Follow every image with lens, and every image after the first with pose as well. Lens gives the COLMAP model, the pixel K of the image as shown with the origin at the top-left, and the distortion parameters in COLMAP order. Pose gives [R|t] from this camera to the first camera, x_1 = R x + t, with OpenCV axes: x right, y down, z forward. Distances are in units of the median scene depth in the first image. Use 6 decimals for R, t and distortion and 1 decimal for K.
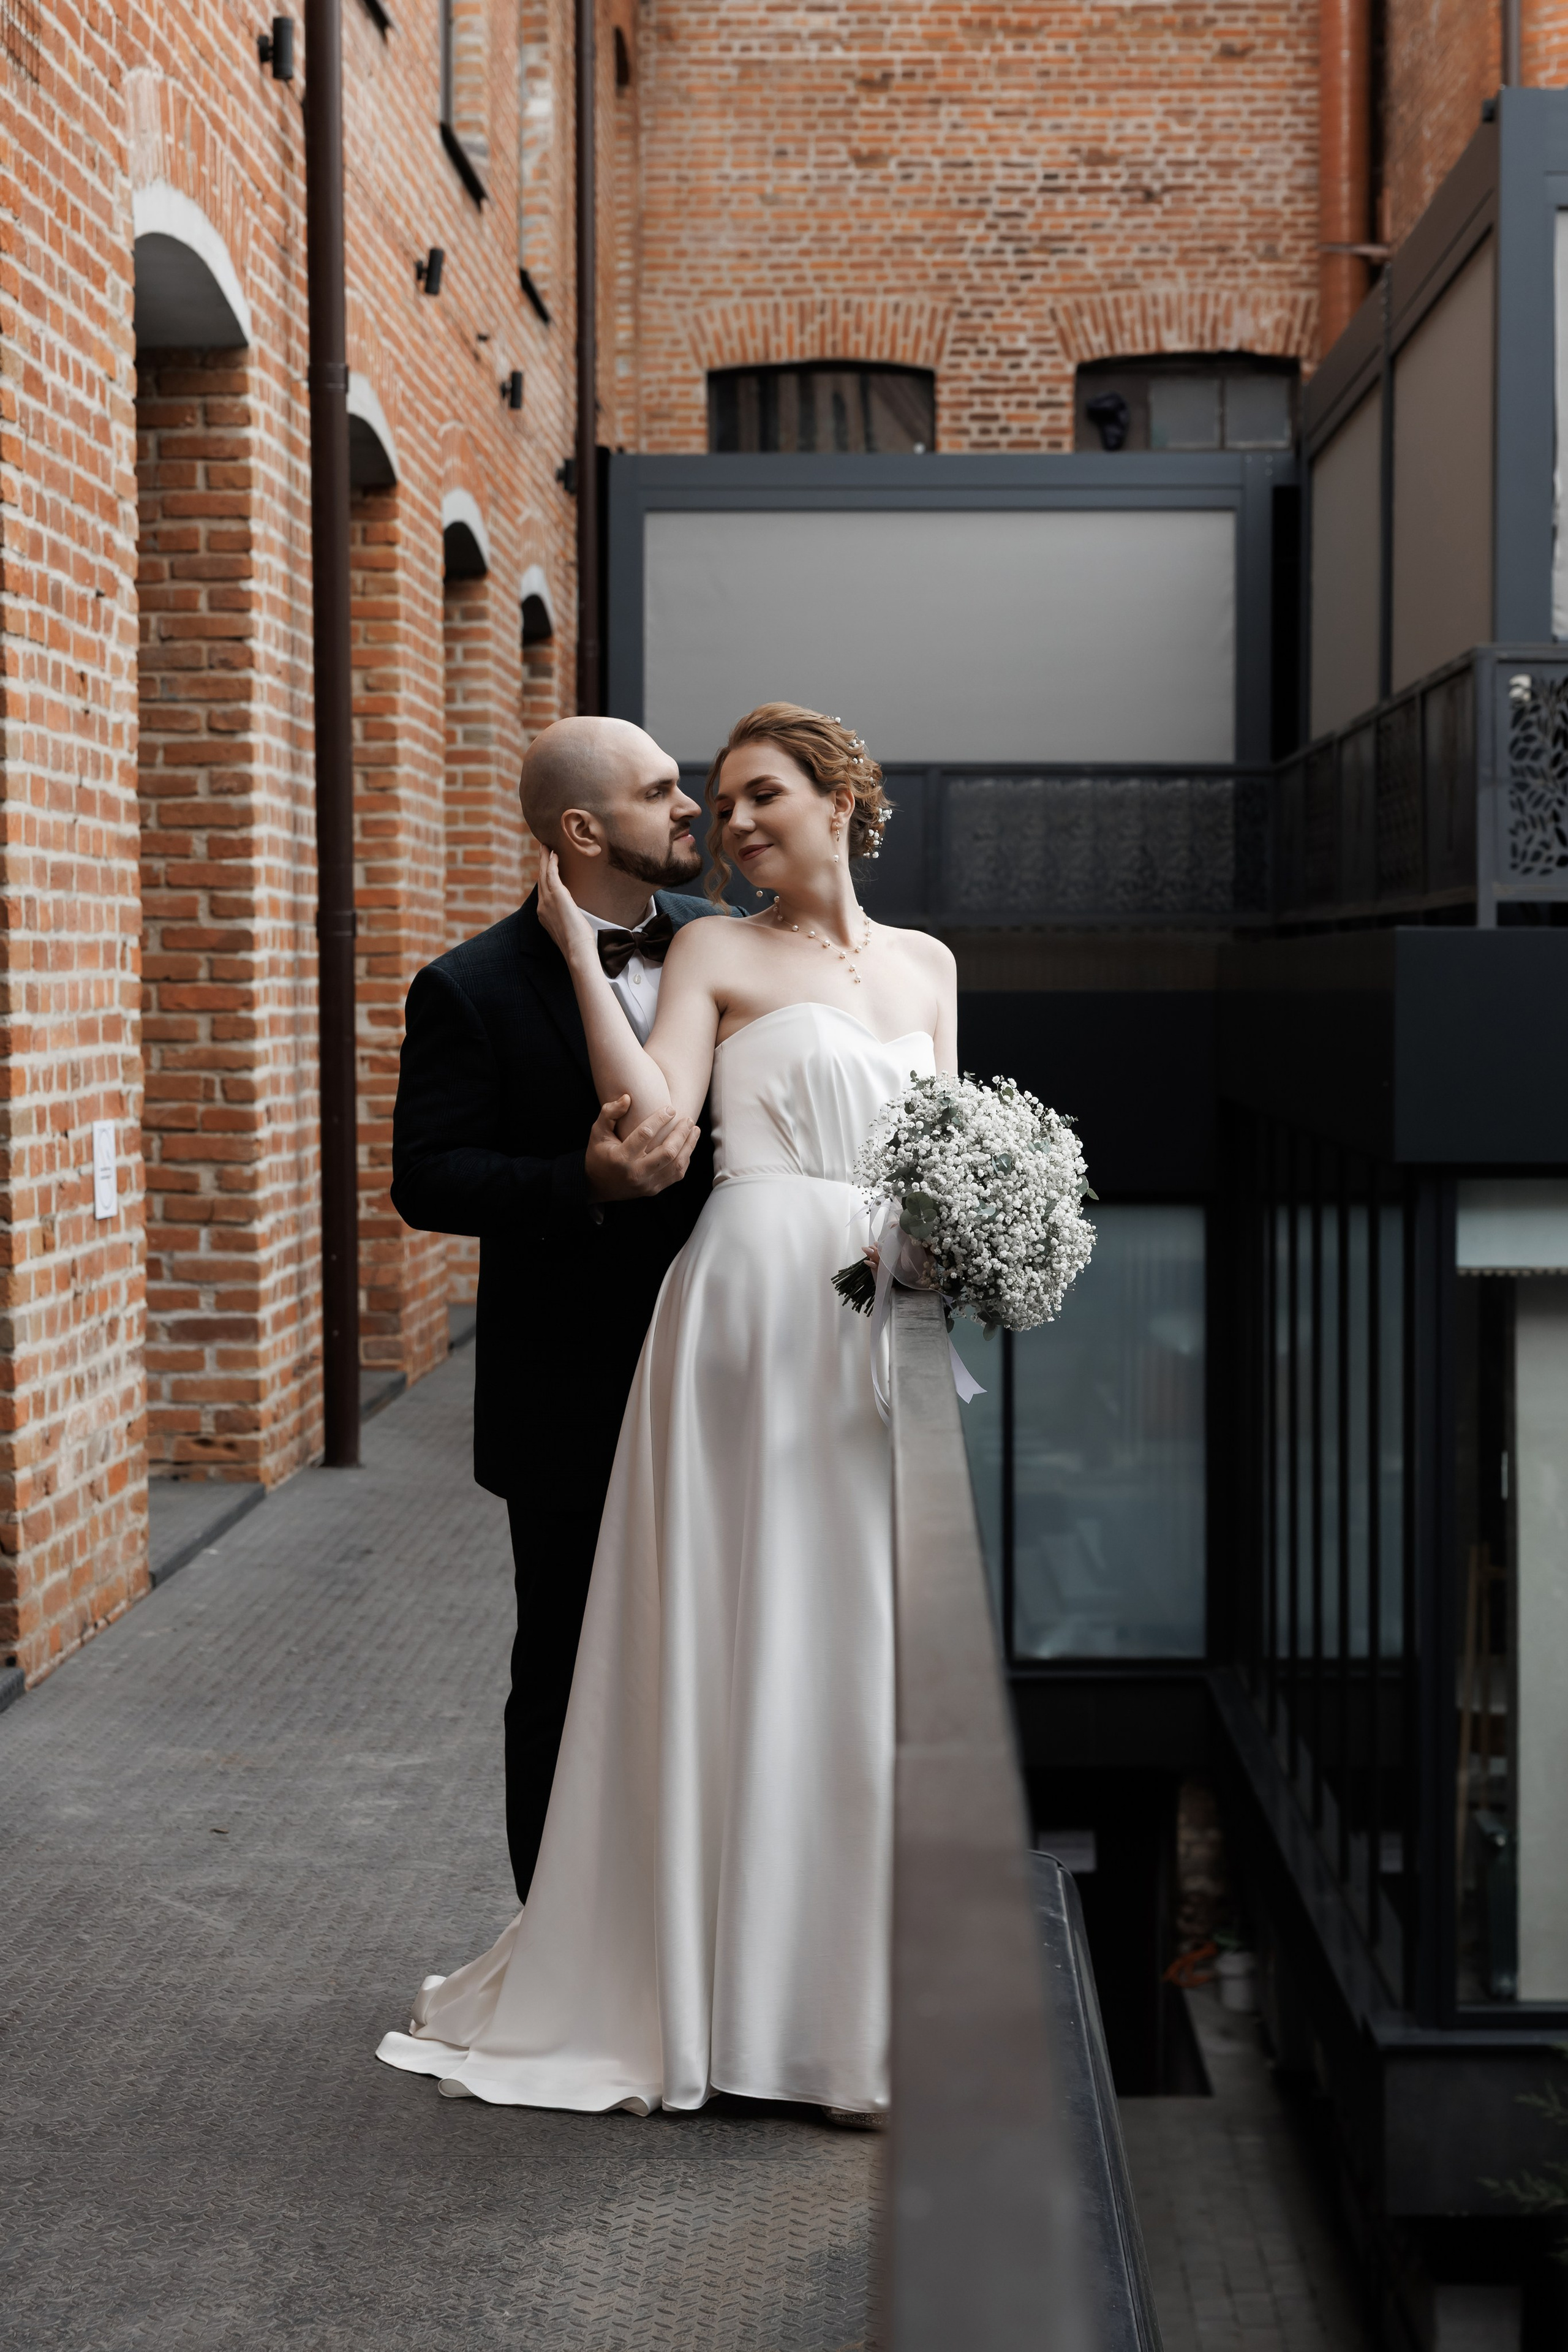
lens RADIAL K [[4650.3, 0, 784.0], [0, 4650.3, 1176.0], [0, 0, 1]] dist [-0.023003, 0.007215]
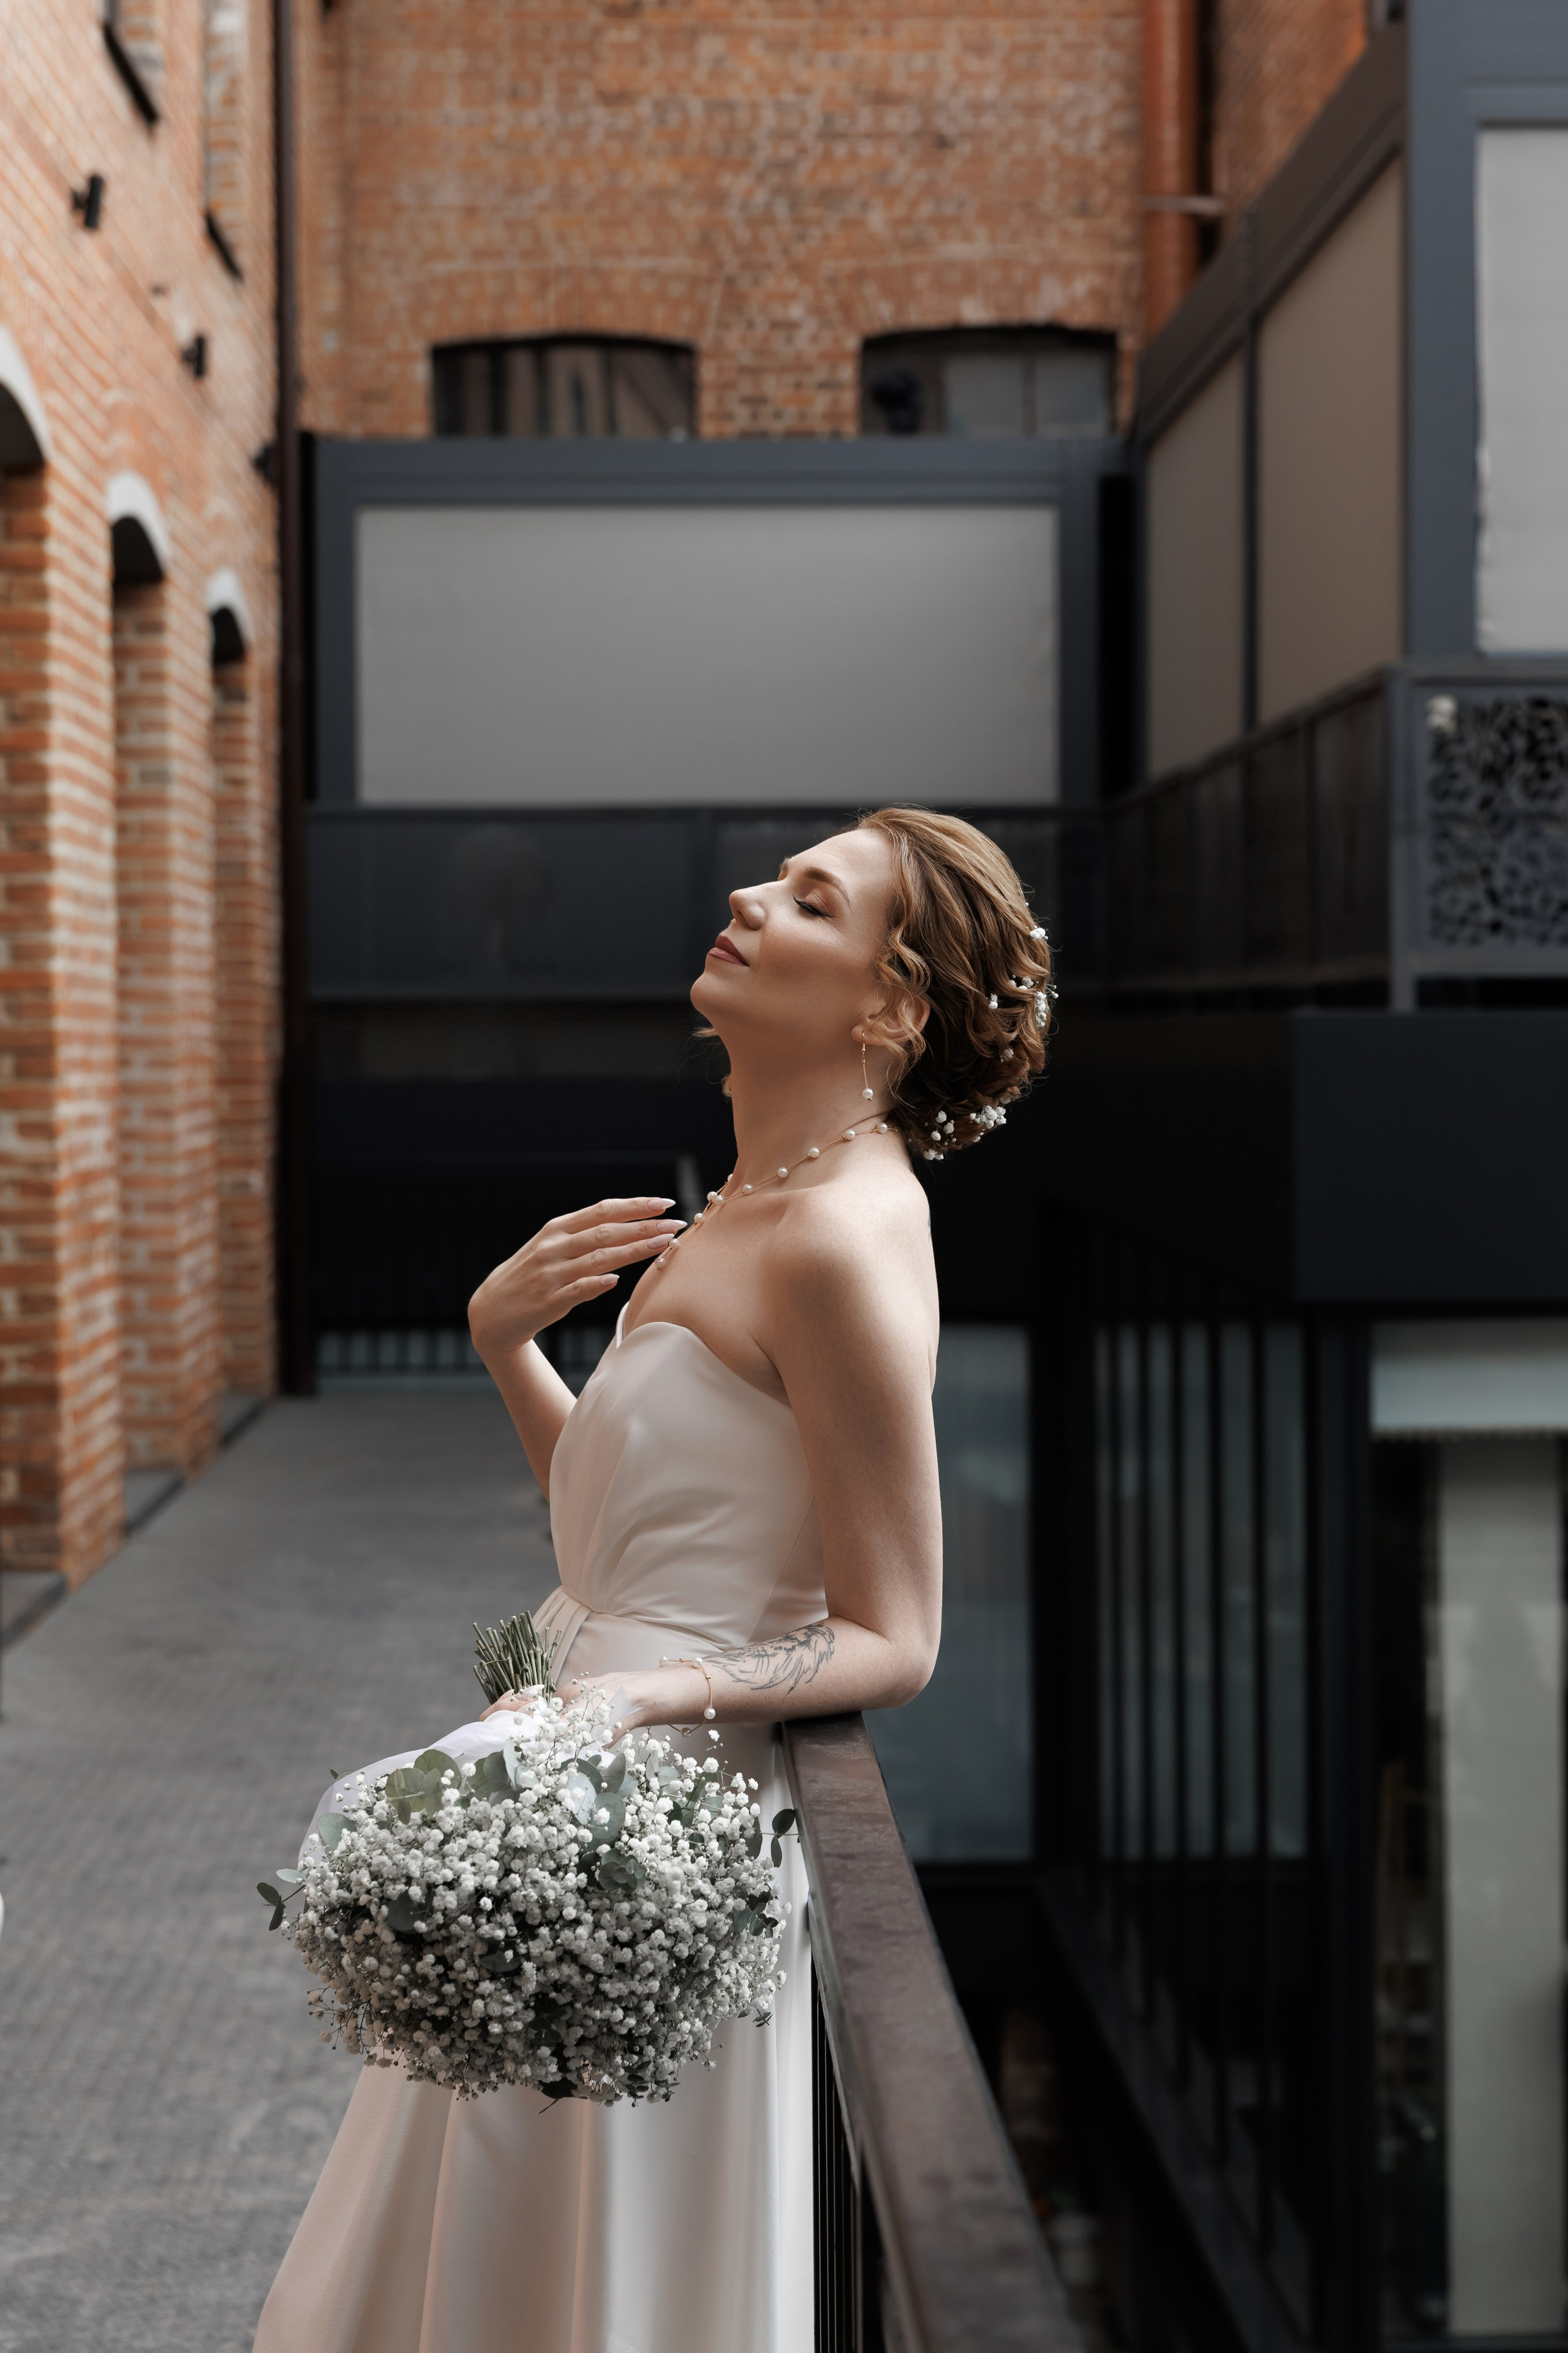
lens RADIAL K [[5021.6, 0, 784.0], [0, 5021.6, 1176.5], [0, 0, 1]] dist [0.019279, -0.368430]
pose [[0.998519, -0.007945, 0.053825, -0.003256], [0.008626, 0.999886, -0.012426, -0.011349], [-0.053721, 0.012872, 0.998473, 0.103572]]
